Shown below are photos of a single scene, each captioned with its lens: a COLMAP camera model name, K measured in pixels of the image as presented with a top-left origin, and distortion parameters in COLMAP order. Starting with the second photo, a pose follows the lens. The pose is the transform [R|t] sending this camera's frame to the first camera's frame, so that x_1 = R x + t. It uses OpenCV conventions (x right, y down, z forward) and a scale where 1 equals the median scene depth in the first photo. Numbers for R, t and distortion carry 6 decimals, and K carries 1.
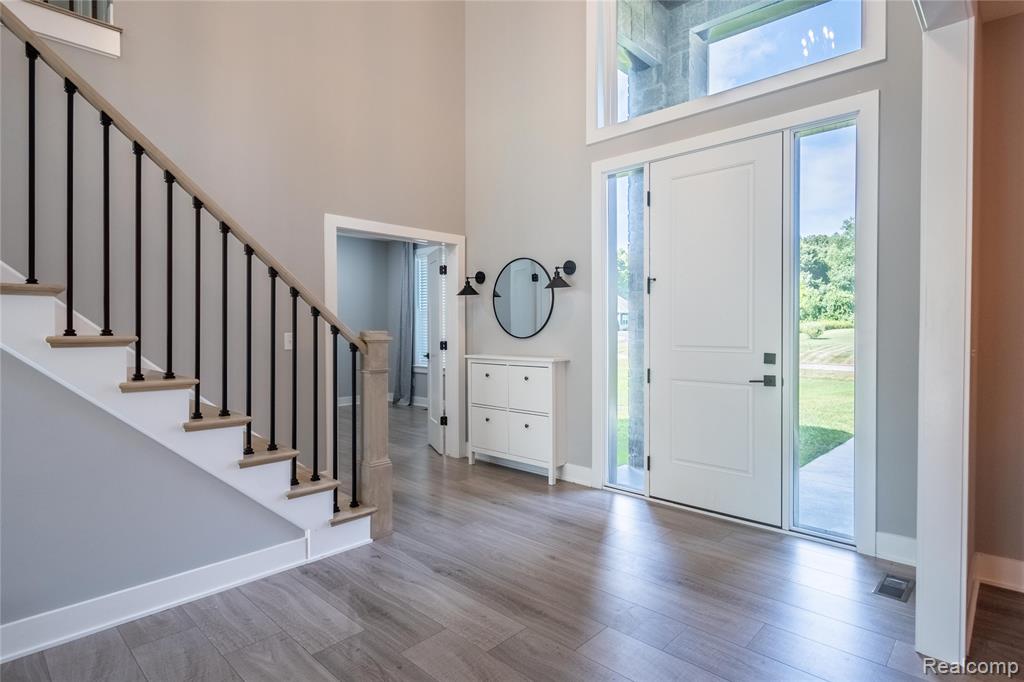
lens RADIAL K [[538.7, 0, 541.7], [0, 538.7, 329.2], [0, 0, 1]] dist [0.007841, -0.000343]
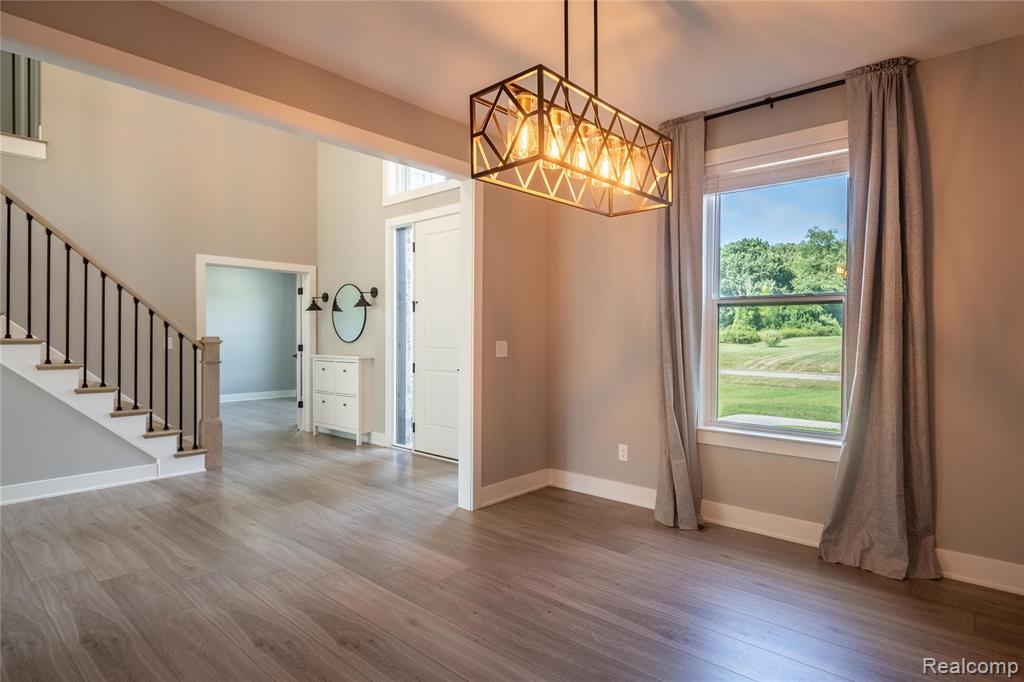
lens RADIAL K [[538.7, 0, 511.1], [0, 538.7, 336.3], [0, 0, 1]] dist [0.007841, -0.000343]
pose [[0.999977, 0.003798, 0.005668, 0.351449], [-0.003799, 0.999993, 0.000203, -0.000432], [-0.005667, -0.000224, 0.999984, -0.359882]]
